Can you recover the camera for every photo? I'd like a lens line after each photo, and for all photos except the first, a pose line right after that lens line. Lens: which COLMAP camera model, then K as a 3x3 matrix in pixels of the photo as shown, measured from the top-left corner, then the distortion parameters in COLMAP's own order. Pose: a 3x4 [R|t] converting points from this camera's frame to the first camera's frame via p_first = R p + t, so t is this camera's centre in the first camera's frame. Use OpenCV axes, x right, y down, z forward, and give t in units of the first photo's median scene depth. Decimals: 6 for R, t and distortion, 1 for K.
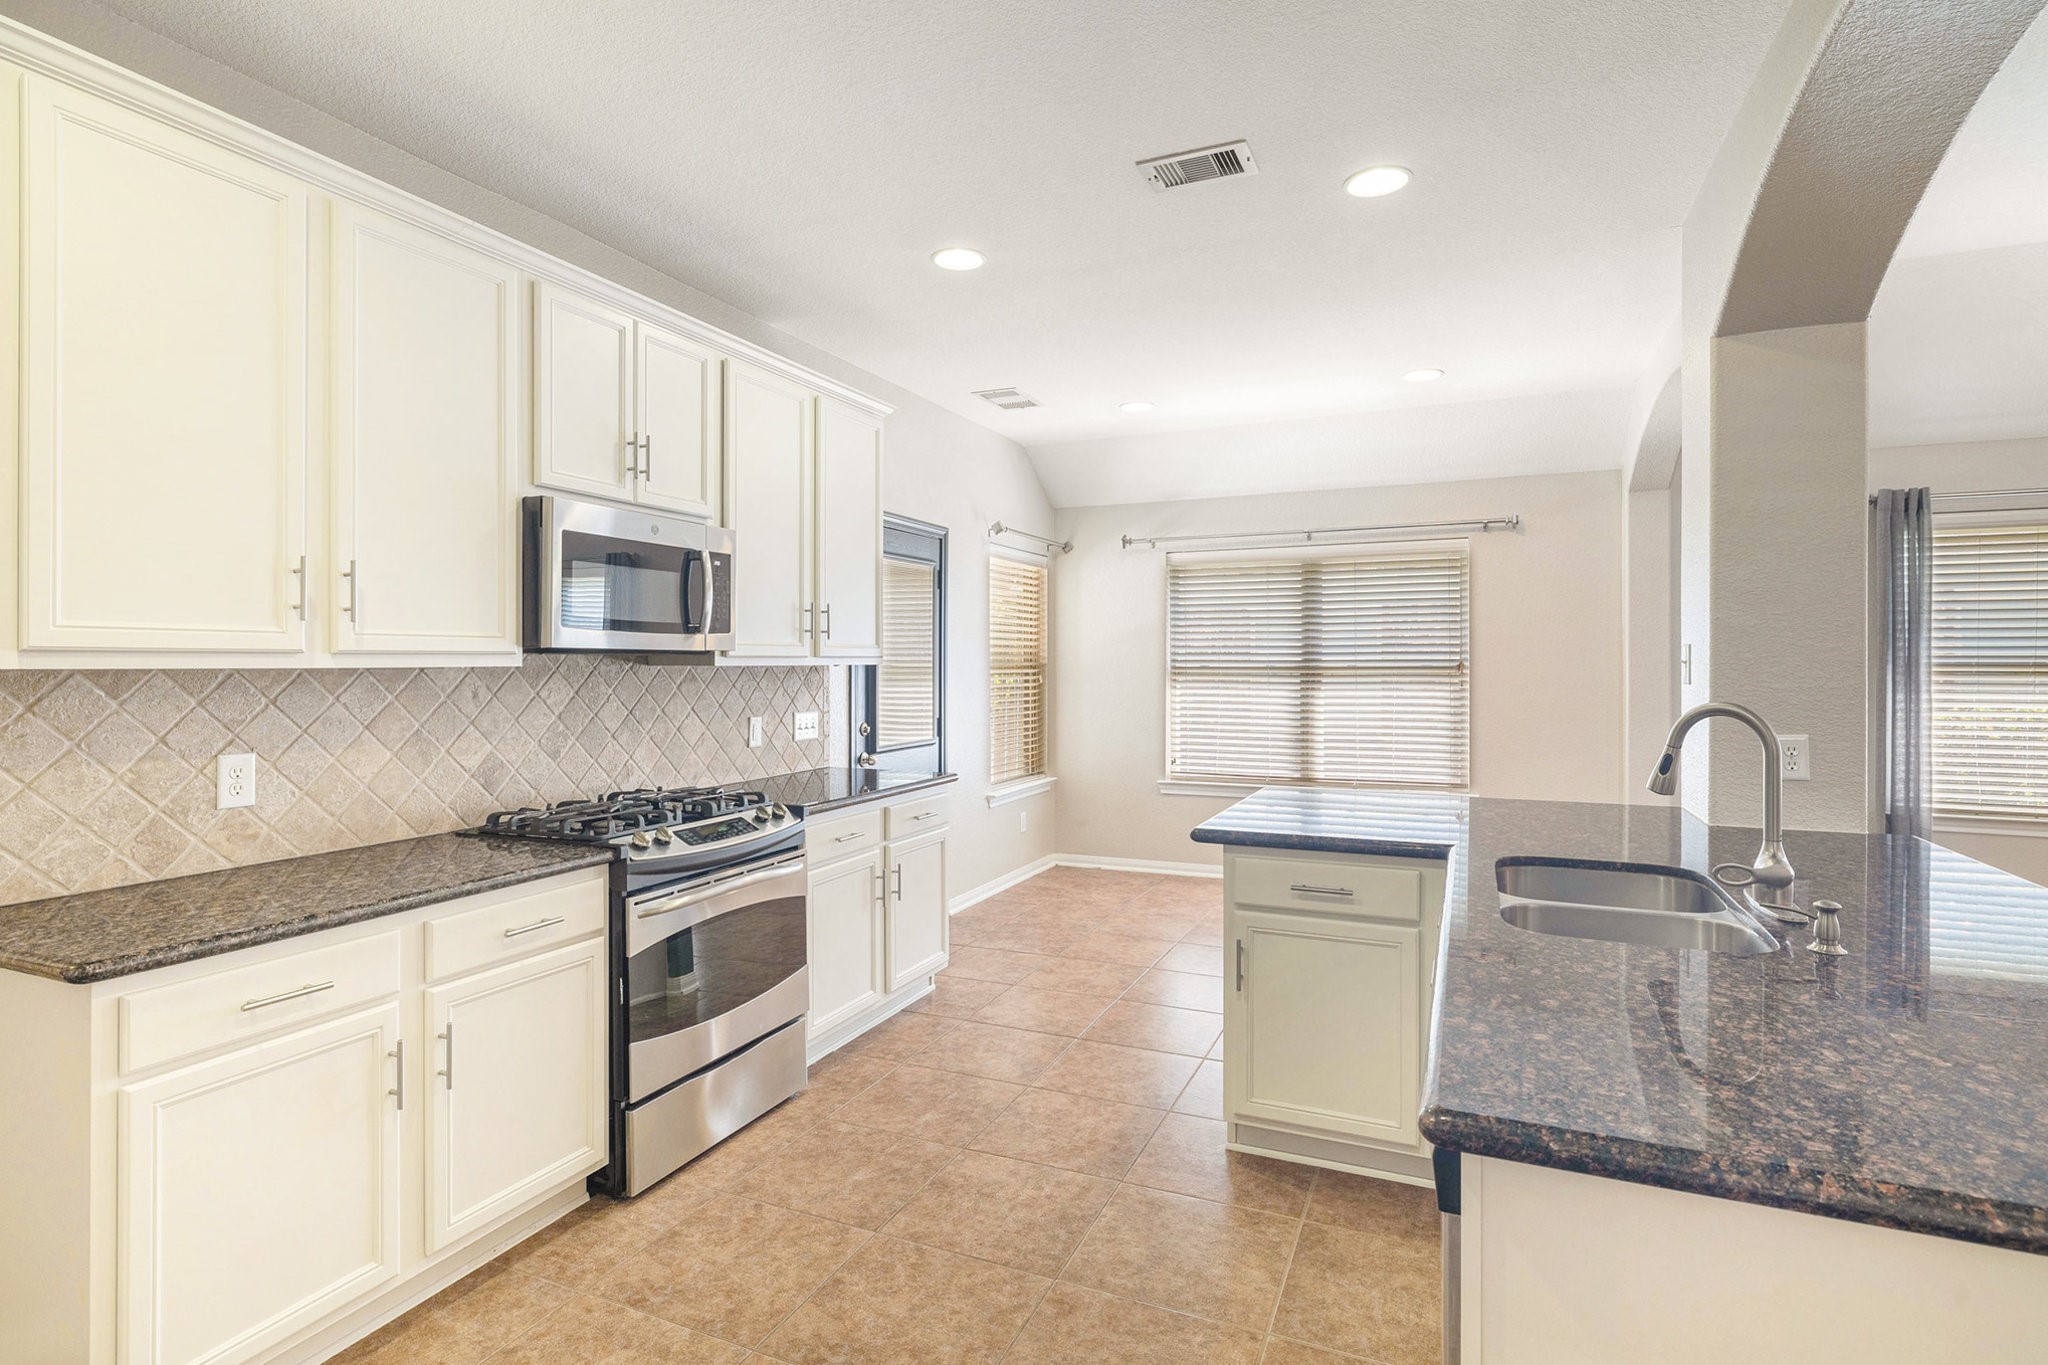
lens RADIAL K [[1026.4, 0, 1013.0], [0, 1026.4, 663.7], [0, 0, 1]] dist [0.000645, 0.000877]
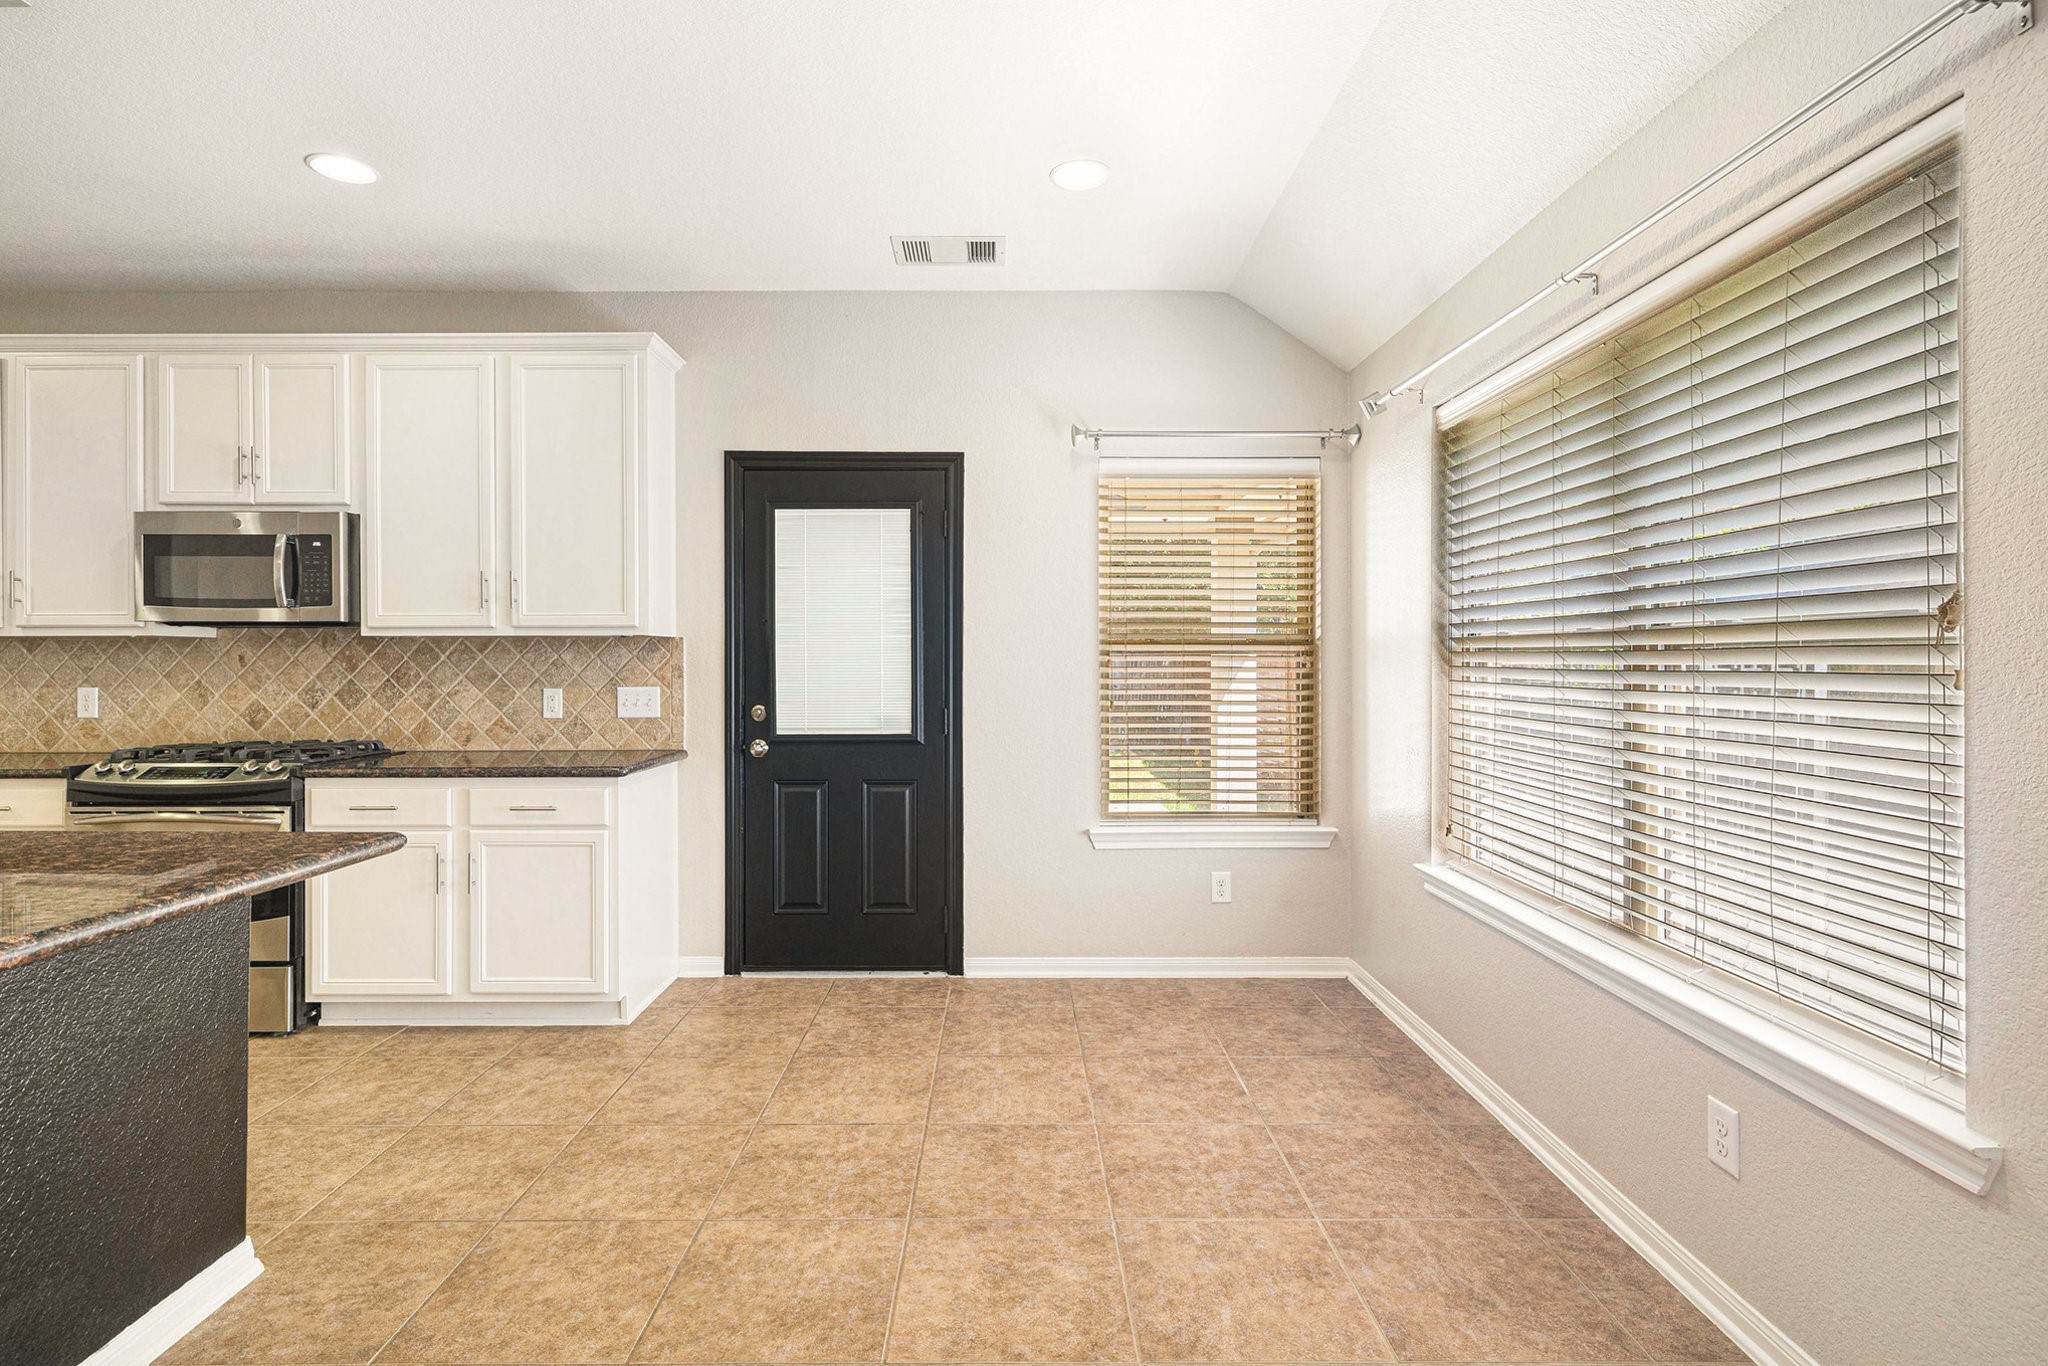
lens RADIAL K [[996.1, 0, 1012.4], [0, 996.1, 664.5], [0, 0, 1]] dist [-0.004931, -0.000344]
pose [[0.414840, 0.006901, -0.909868, 1.024849], [-0.000705, 0.999973, 0.007262, 0.026108], [0.909894, -0.002371, 0.414834, 1.247346]]
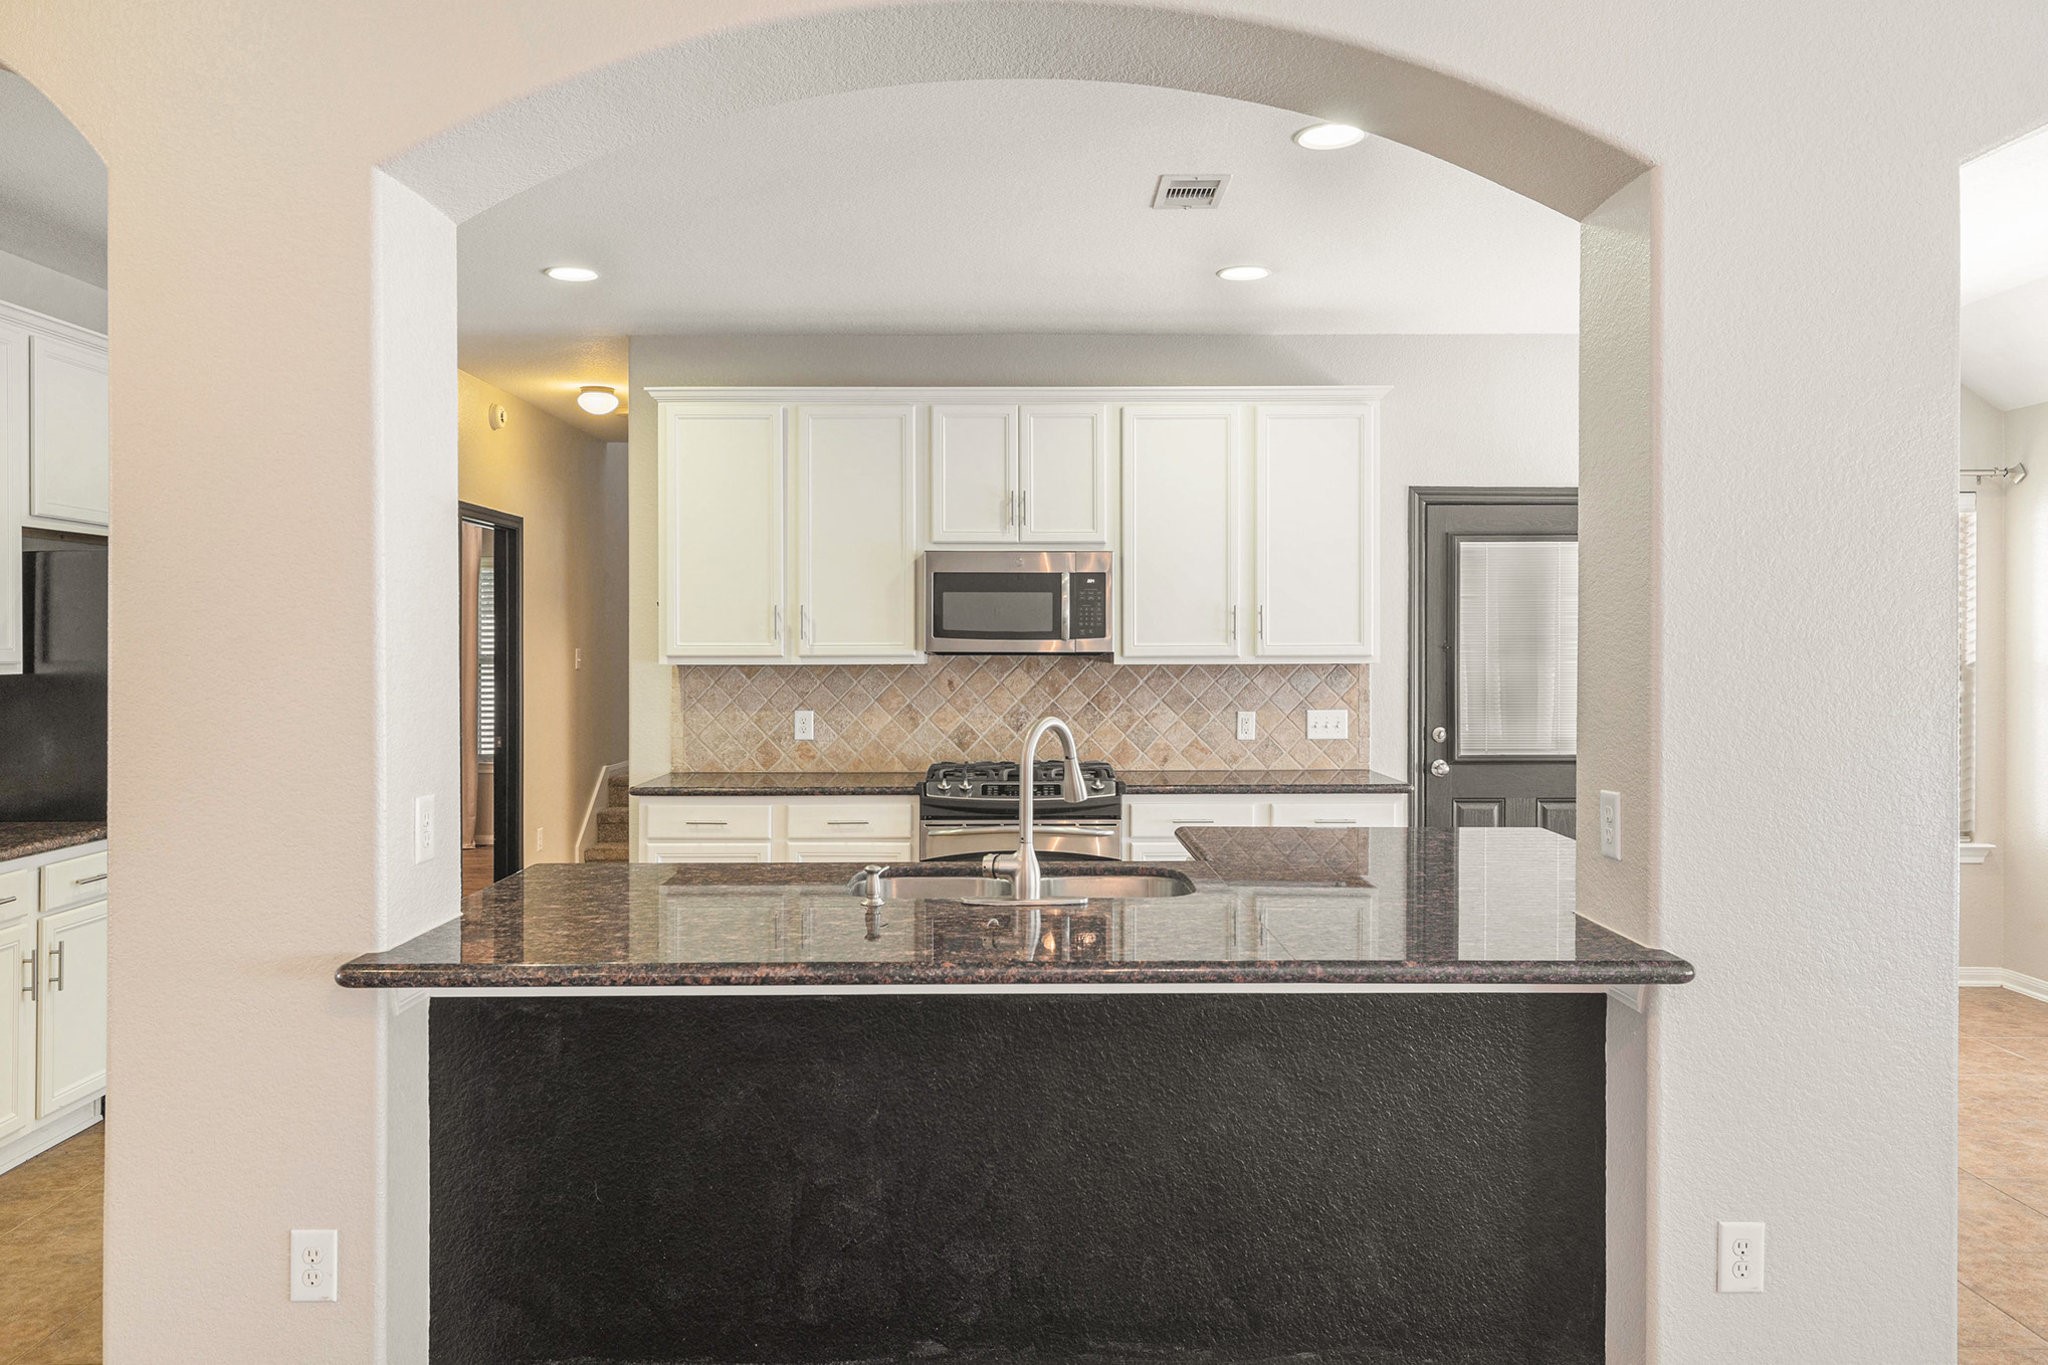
lens RADIAL K [[1423.5, 0, 1019.0], [0, 1423.5, 660.3], [0, 0, 1]] dist [0.006266, -0.001763]
pose [[0.413107, 0.011854, -0.910605, 1.235754], [-0.000411, 0.999918, 0.012830, -0.024868], [0.910682, -0.004926, 0.413078, 0.217516]]
